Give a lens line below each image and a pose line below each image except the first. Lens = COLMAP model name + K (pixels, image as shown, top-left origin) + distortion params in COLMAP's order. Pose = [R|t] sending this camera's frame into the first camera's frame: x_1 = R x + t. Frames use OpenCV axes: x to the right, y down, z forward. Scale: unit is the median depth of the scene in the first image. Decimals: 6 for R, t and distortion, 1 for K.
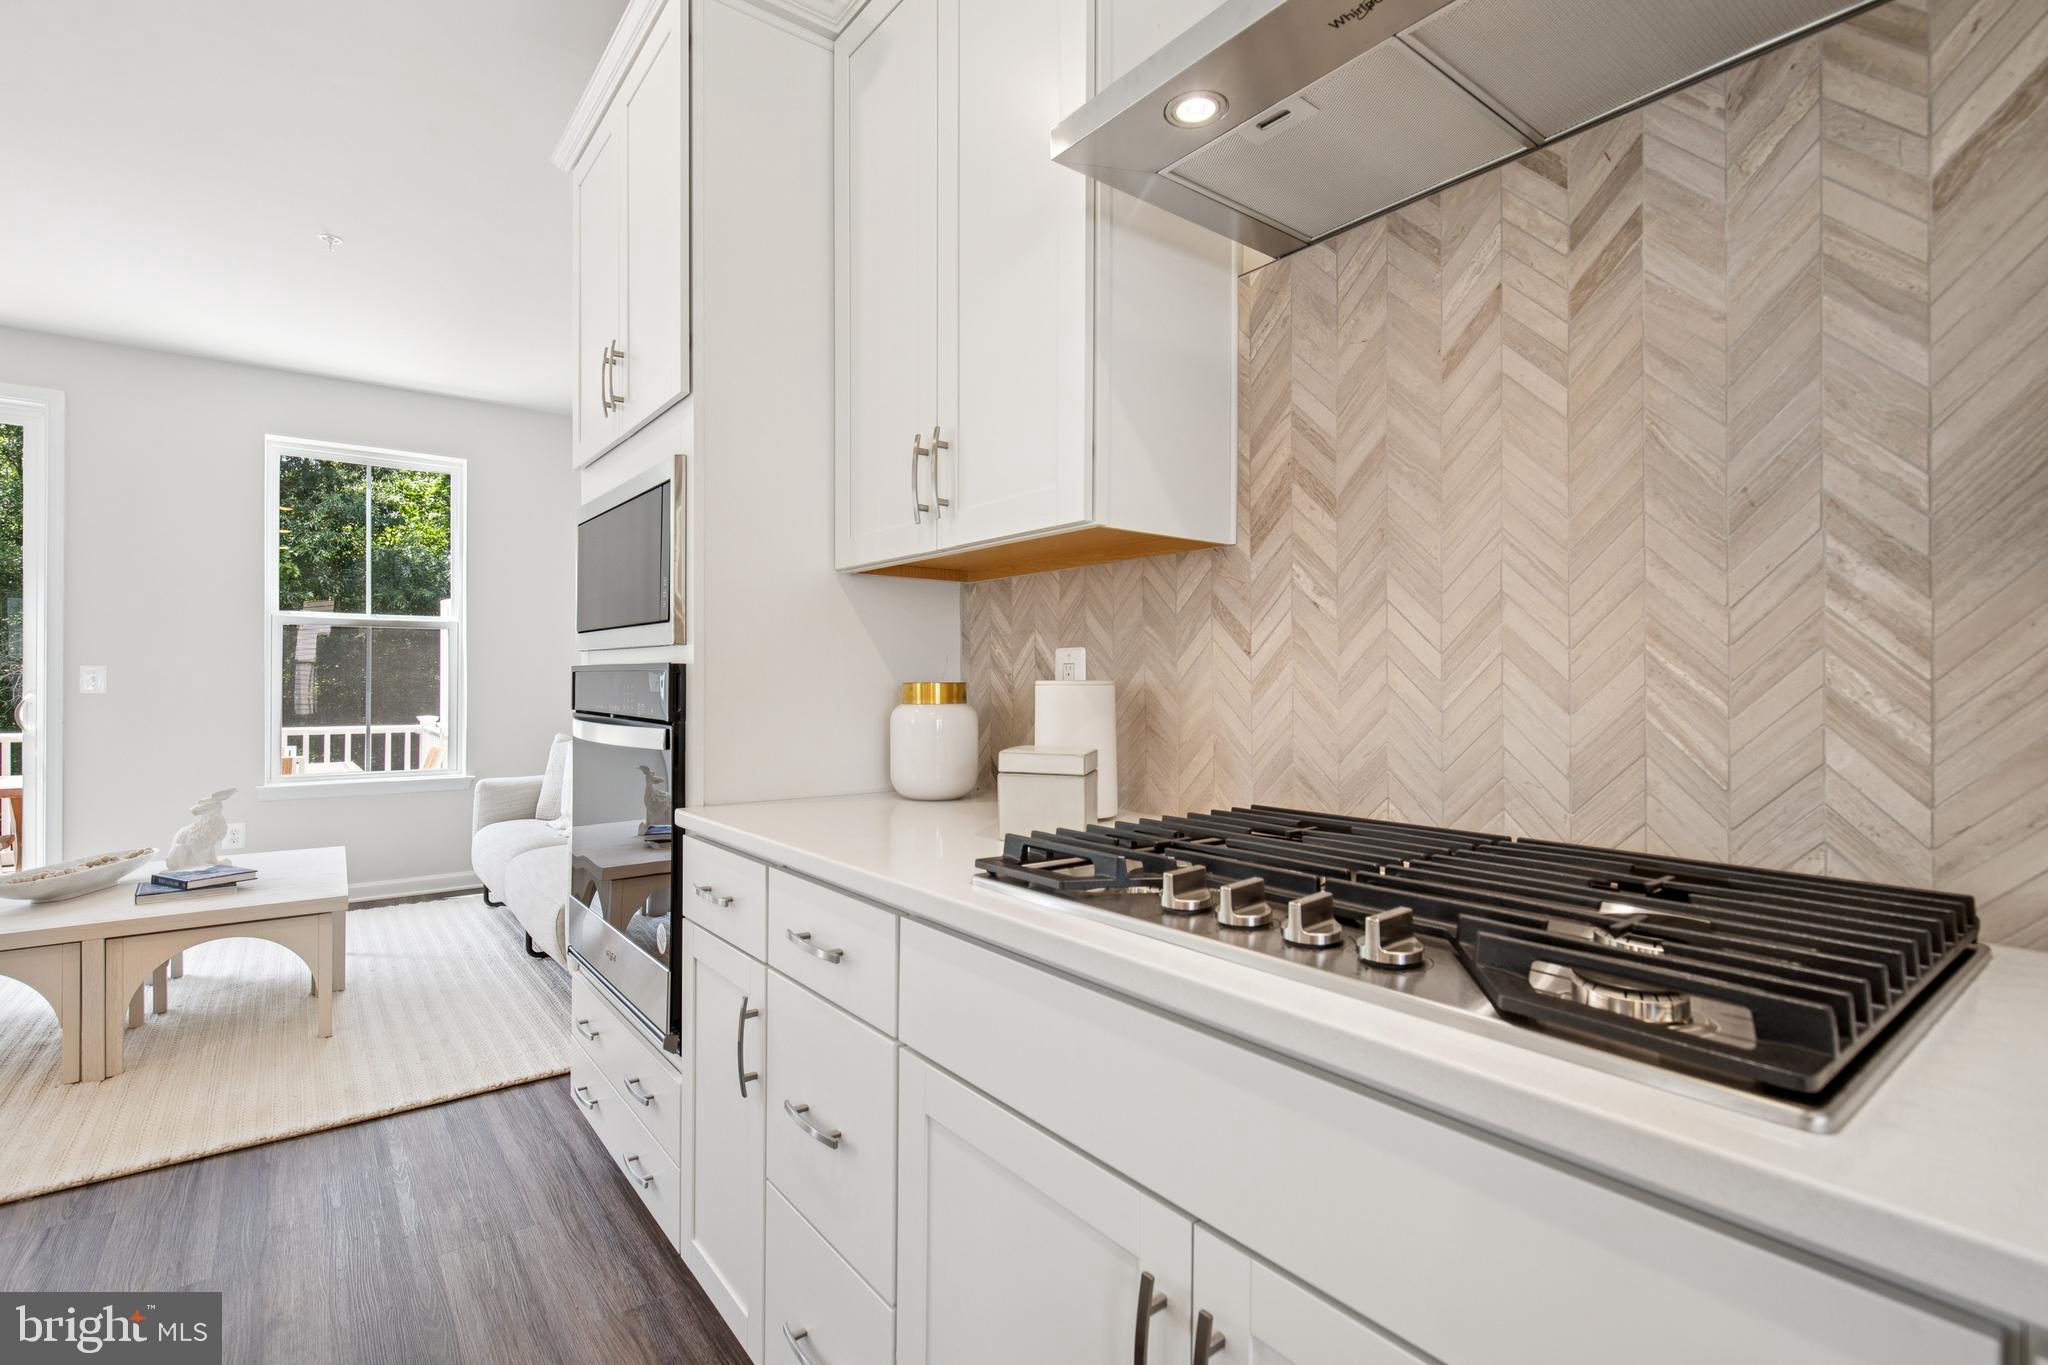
lens RADIAL K [[943.8, 0, 1015.1], [0, 943.8, 685.8], [0, 0, 1]] dist [0.000407, 0.000309]
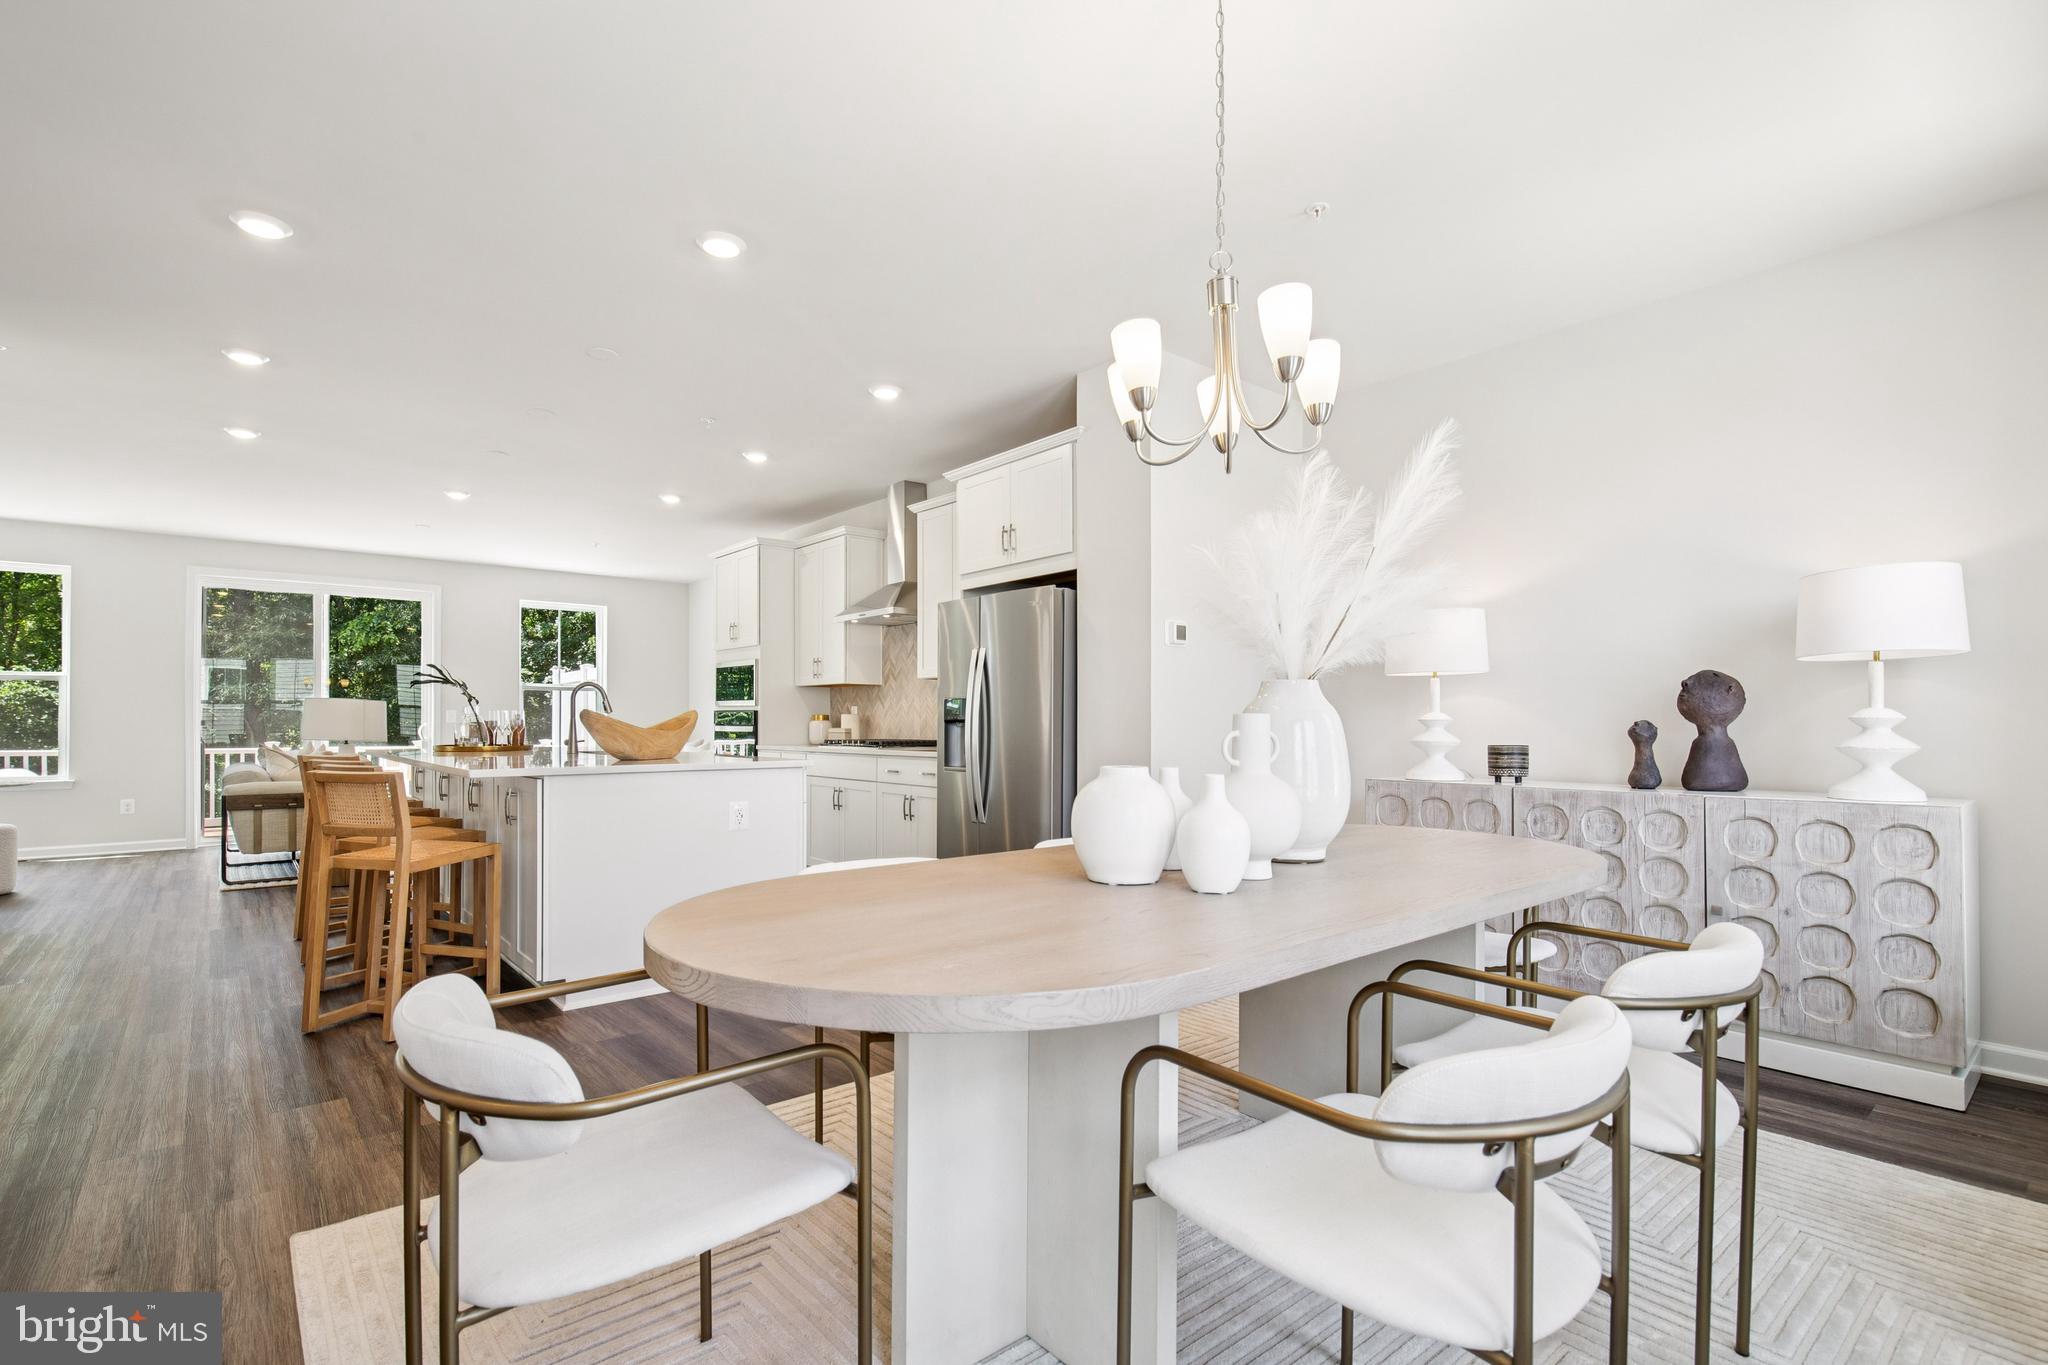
lens RADIAL K [[943.8, 0, 1025.3], [0, 943.8, 718.1], [0, 0, 1]] dist [0.000407, 0.000309]
pose [[0.998337, 0.001233, 0.057637, 0.688617], [-0.000625, 0.999944, -0.010567, 0.065629], [-0.057646, 0.010513, 0.998282, -3.787625]]
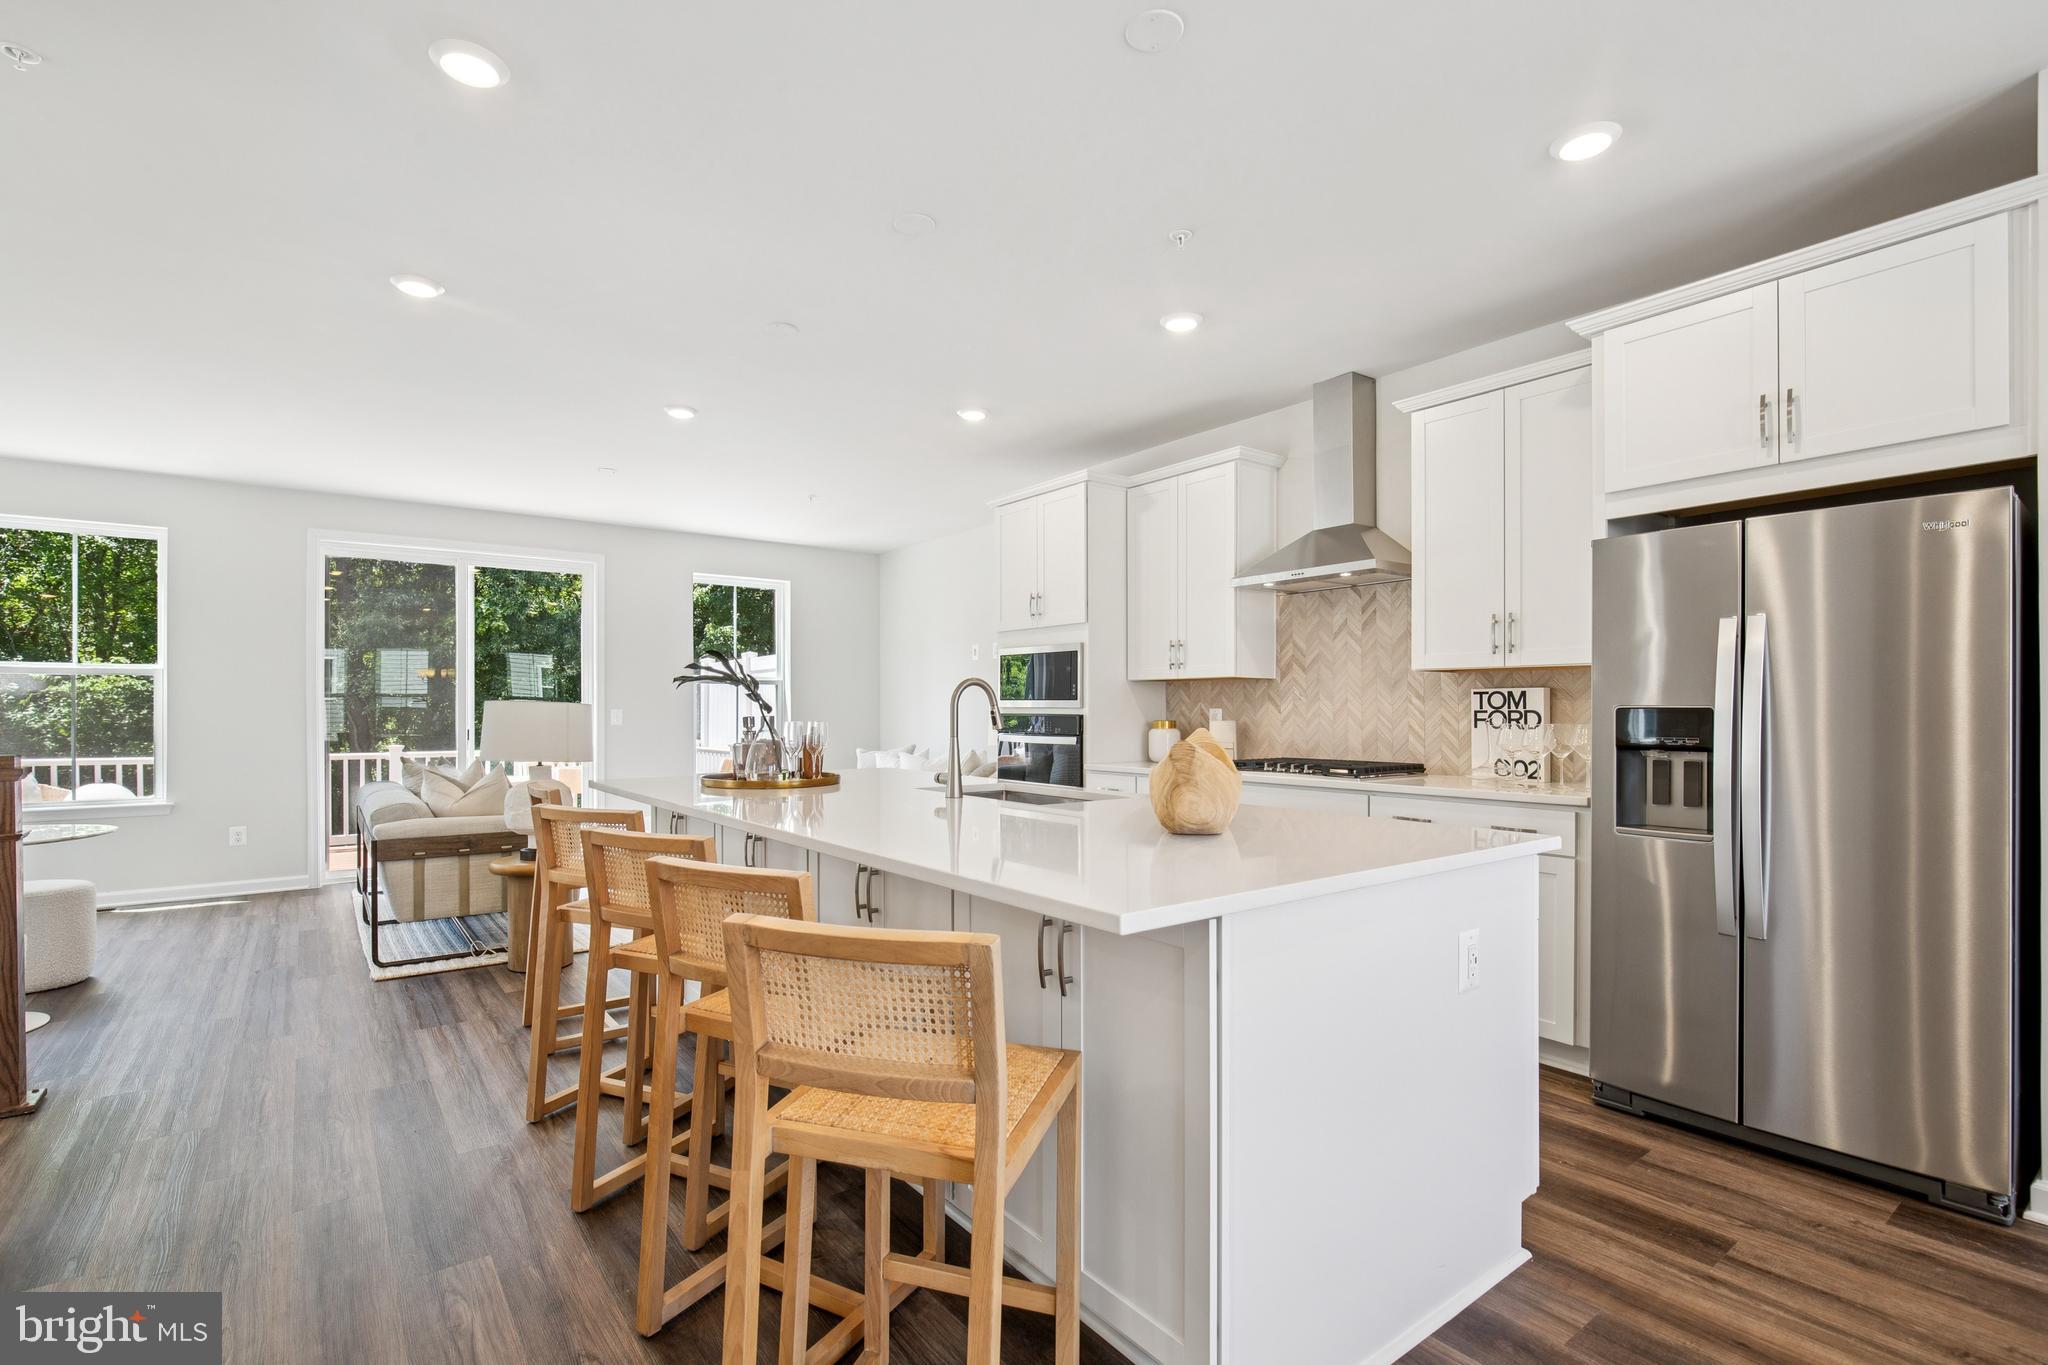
lens RADIAL K [[943.8, 0, 1022.2], [0, 943.8, 711.7], [0, 0, 1]] dist [0.000407, 0.000309]
pose [[1.000000, -0.000227, -0.000405, -0.647086], [0.000226, 0.999993, -0.003724, -0.025539], [0.000406, 0.003724, 0.999993, -2.282681]]
